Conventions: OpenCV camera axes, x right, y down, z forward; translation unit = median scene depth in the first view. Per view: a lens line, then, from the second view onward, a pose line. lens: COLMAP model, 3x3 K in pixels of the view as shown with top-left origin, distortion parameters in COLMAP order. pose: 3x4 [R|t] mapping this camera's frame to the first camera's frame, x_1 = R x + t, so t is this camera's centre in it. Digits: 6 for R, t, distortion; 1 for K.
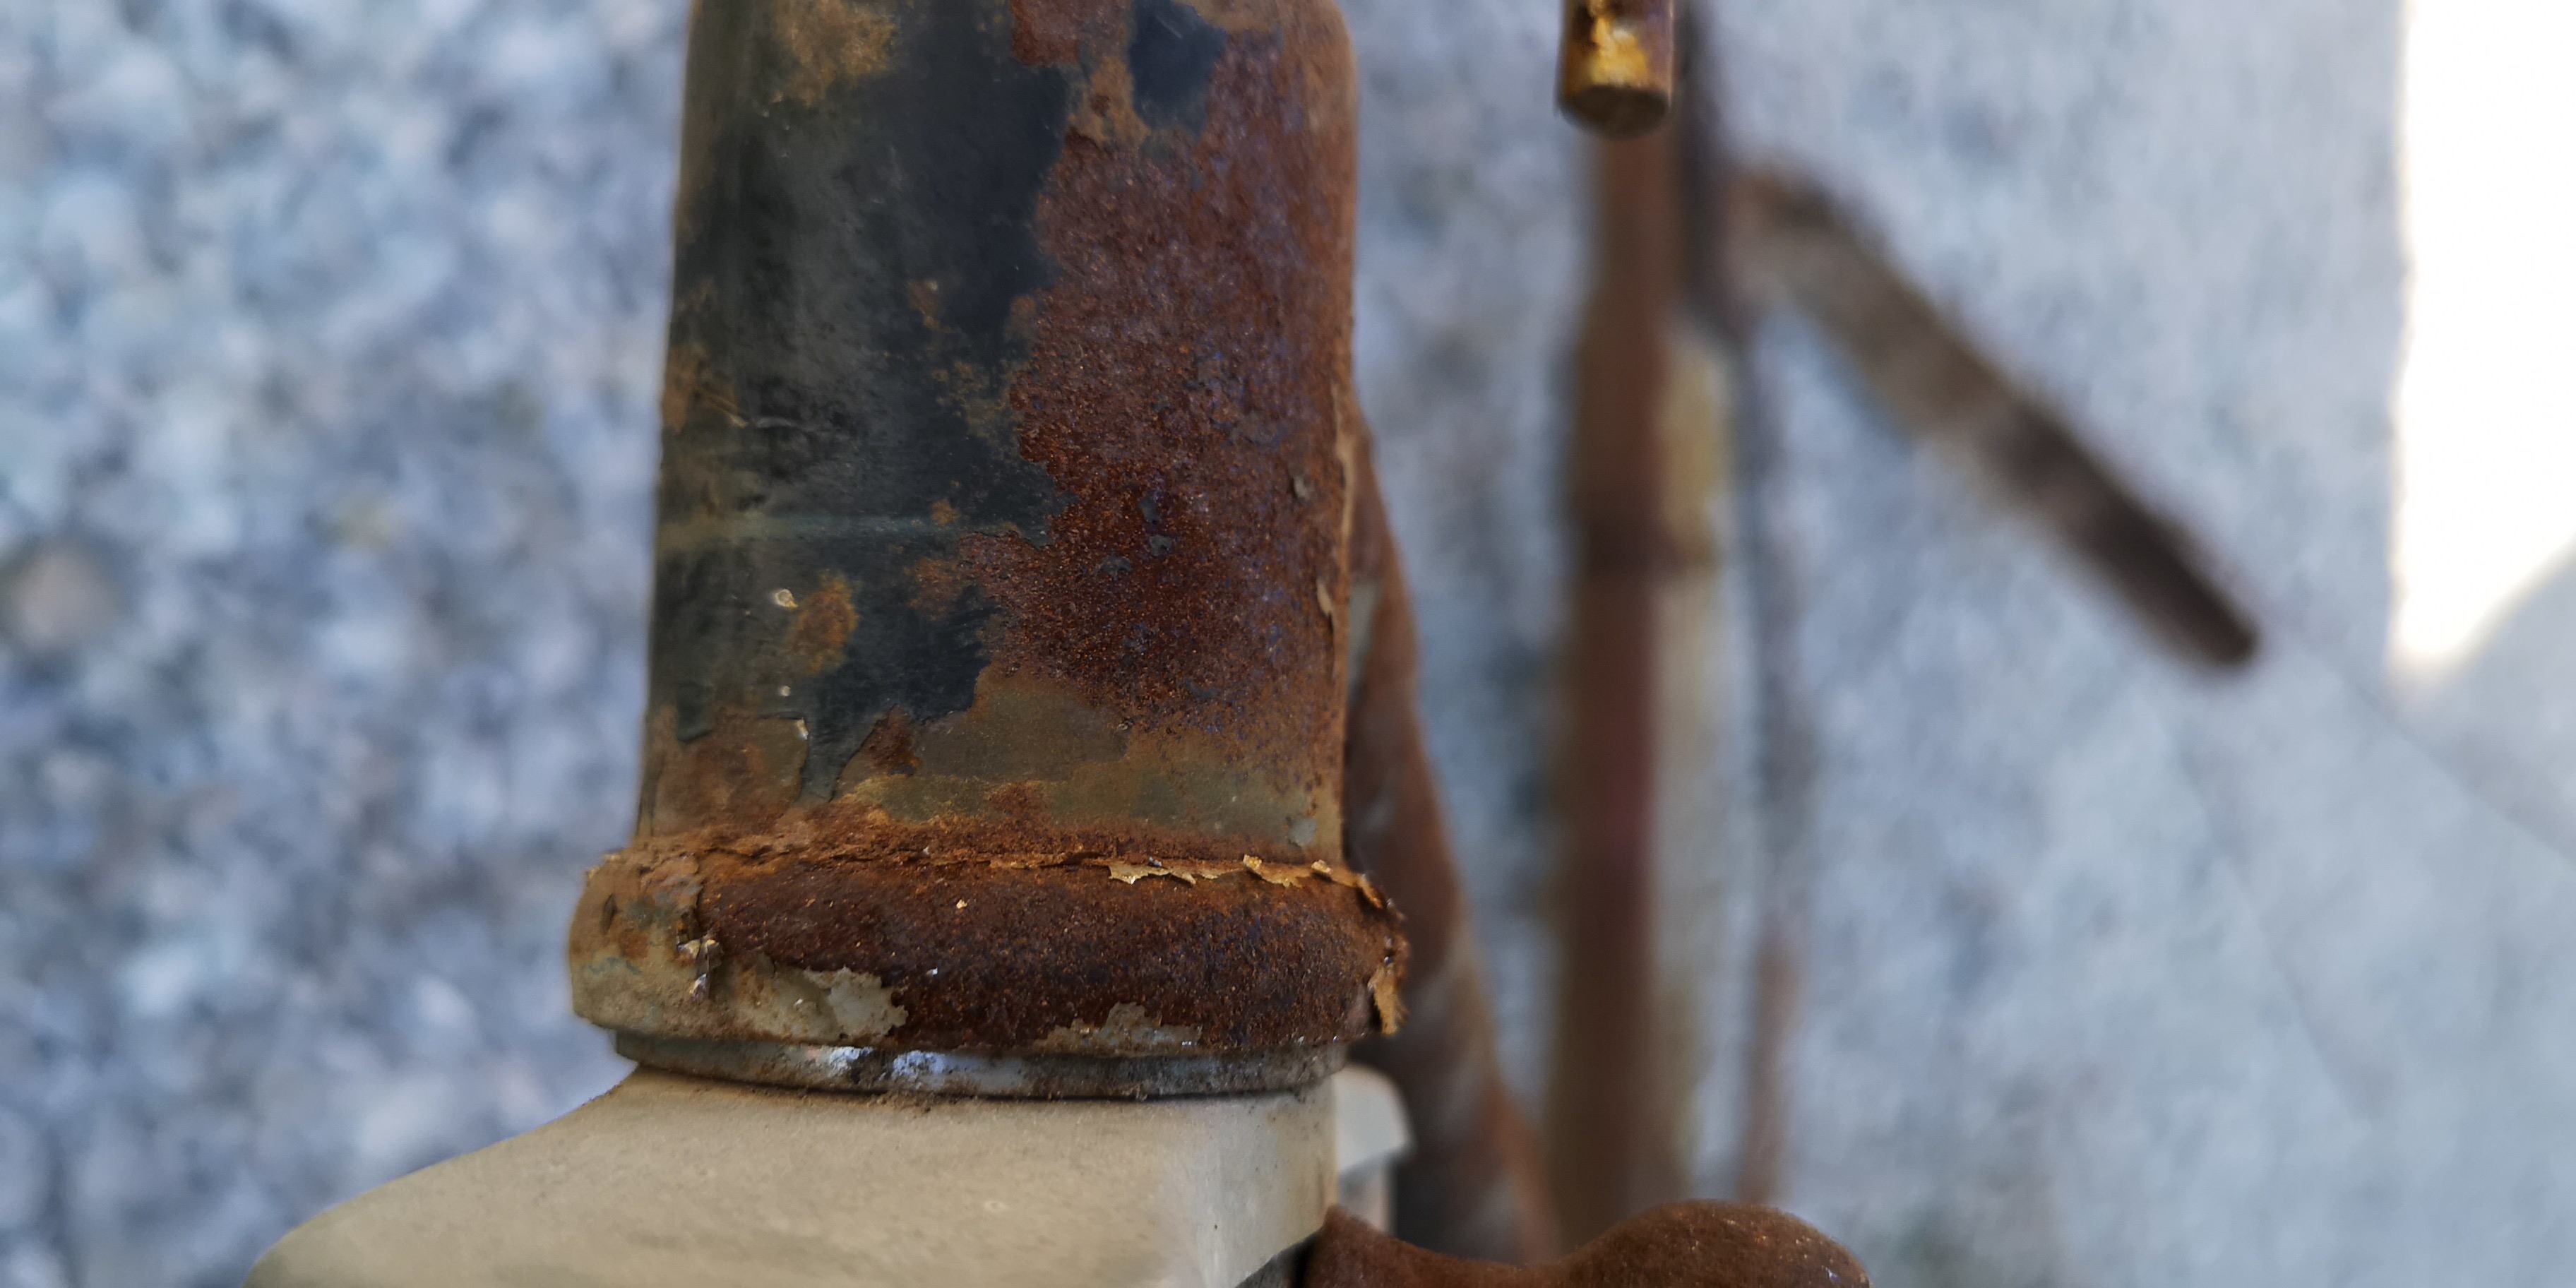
lens RADIAL K [[2077.4, 0, 1288.0], [0, 2077.4, 644.0], [0, 0, 1]] dist [0.025325, -0.056387]
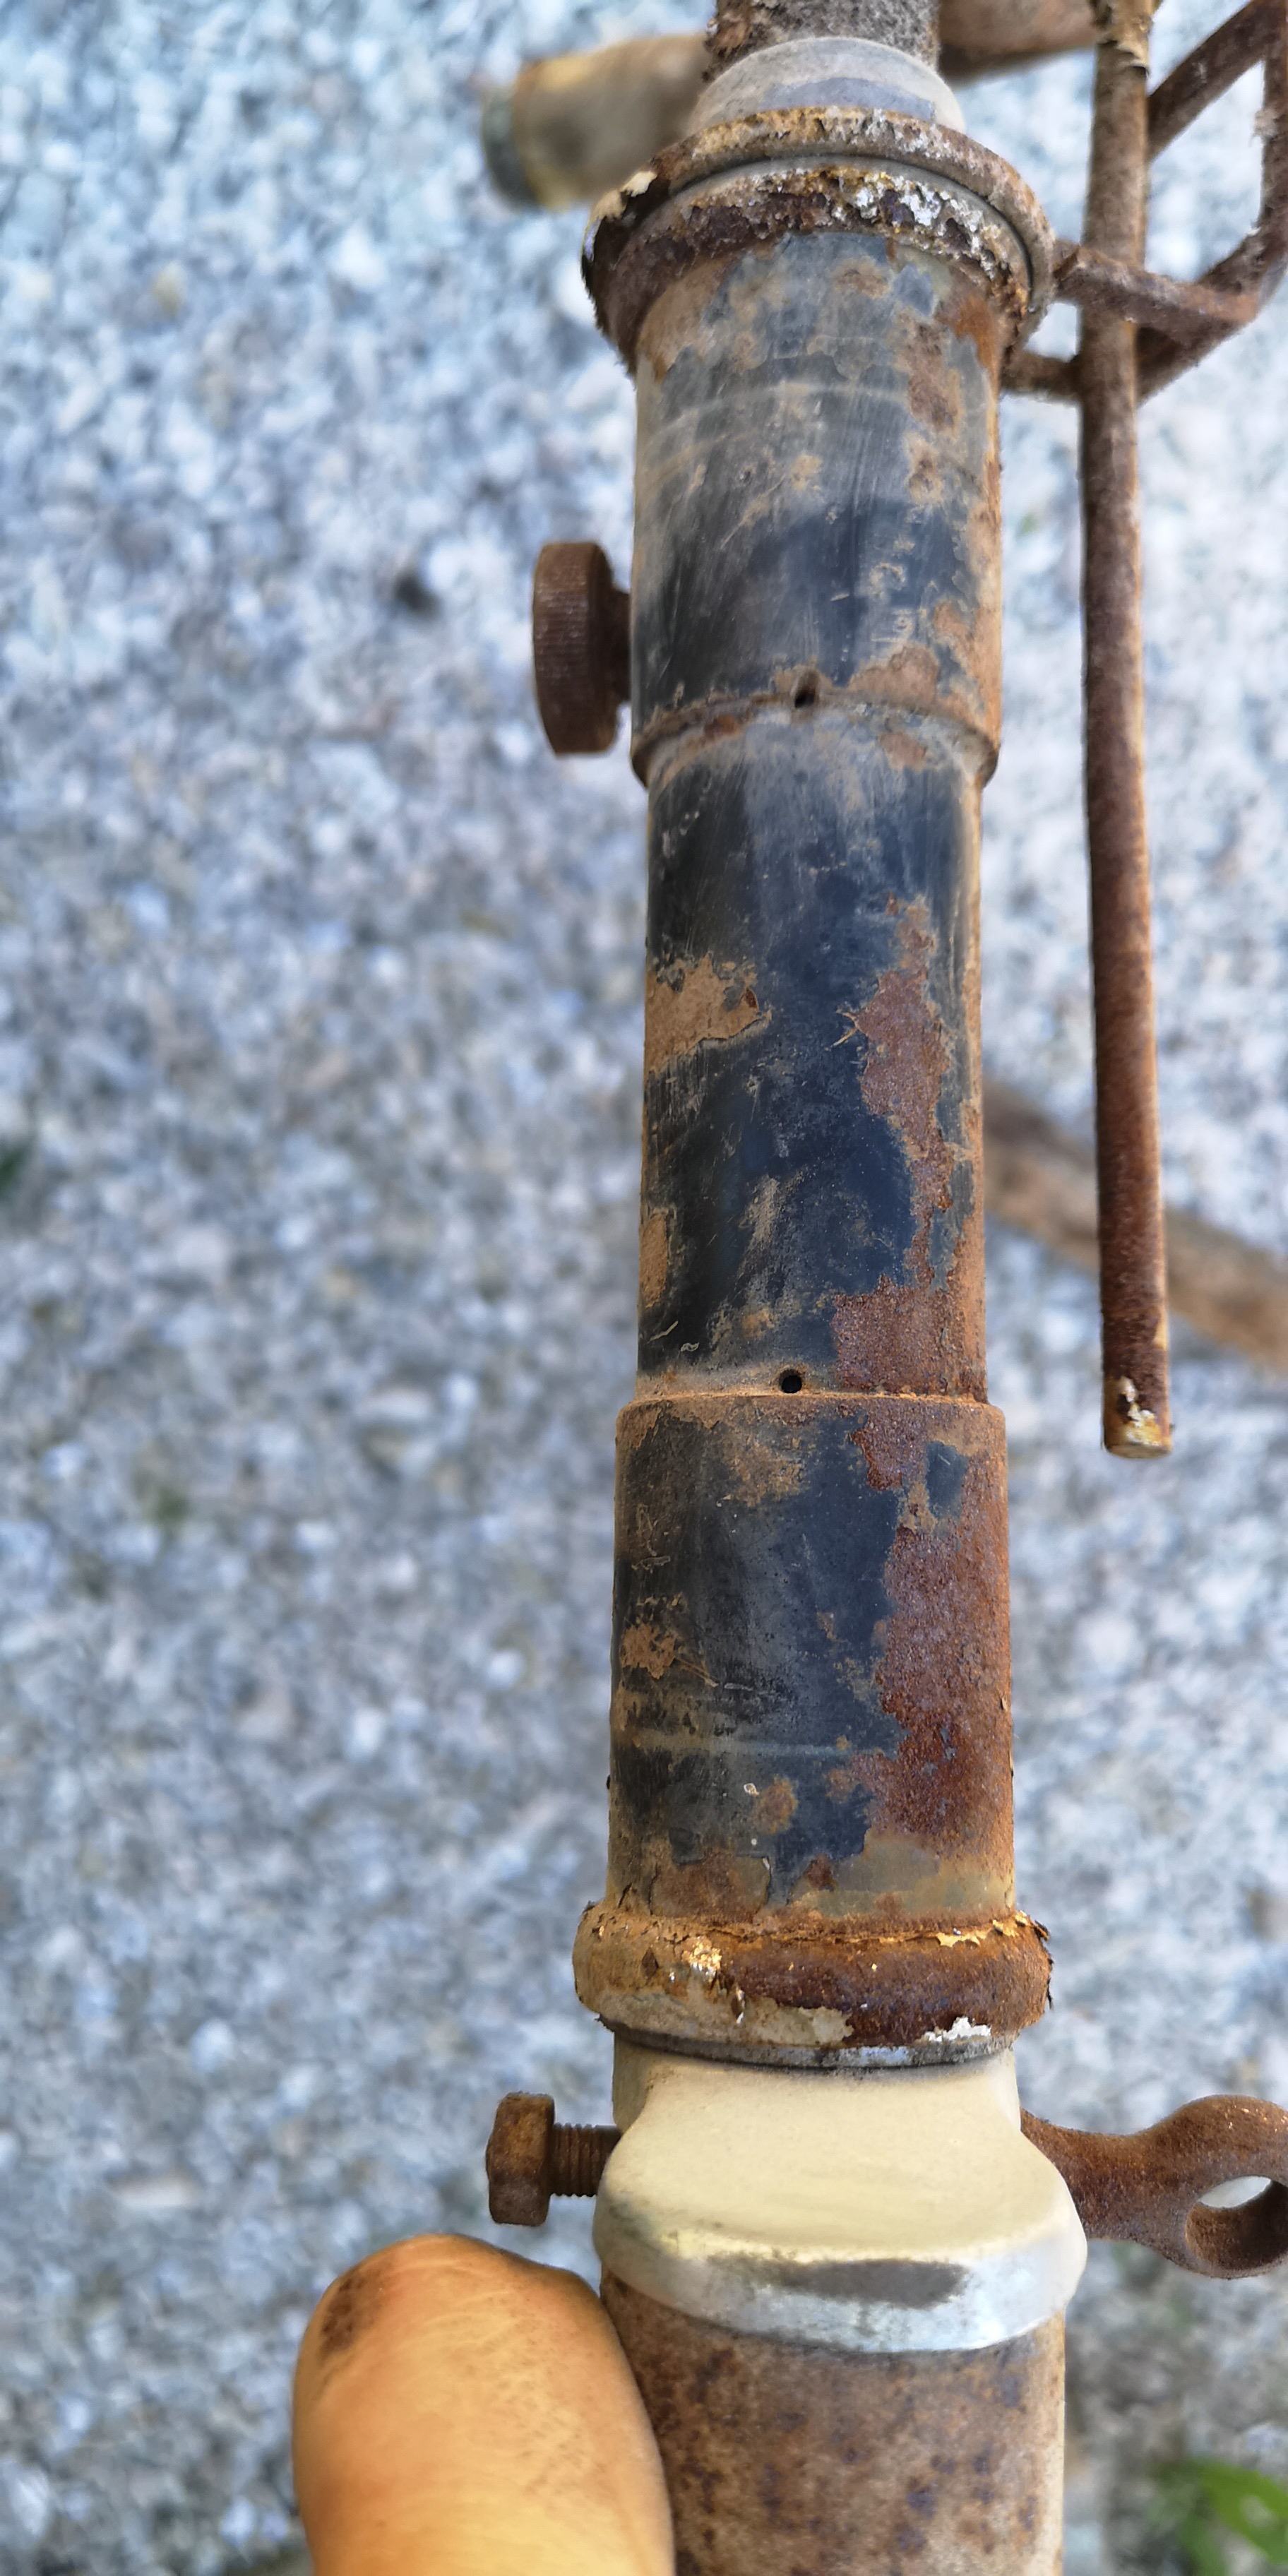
lens RADIAL K [[2077.4, 0, 644.0], [0, 2077.4, 1288.0], [0, 0, 1]] dist [0.025325, -0.056387]
pose [[0.990199, 0.004522, 0.139590, -0.593016], [-0.000075, 0.999493, -0.031846, -0.403350], [-0.139664, 0.031523, 0.989697, -0.802173]]
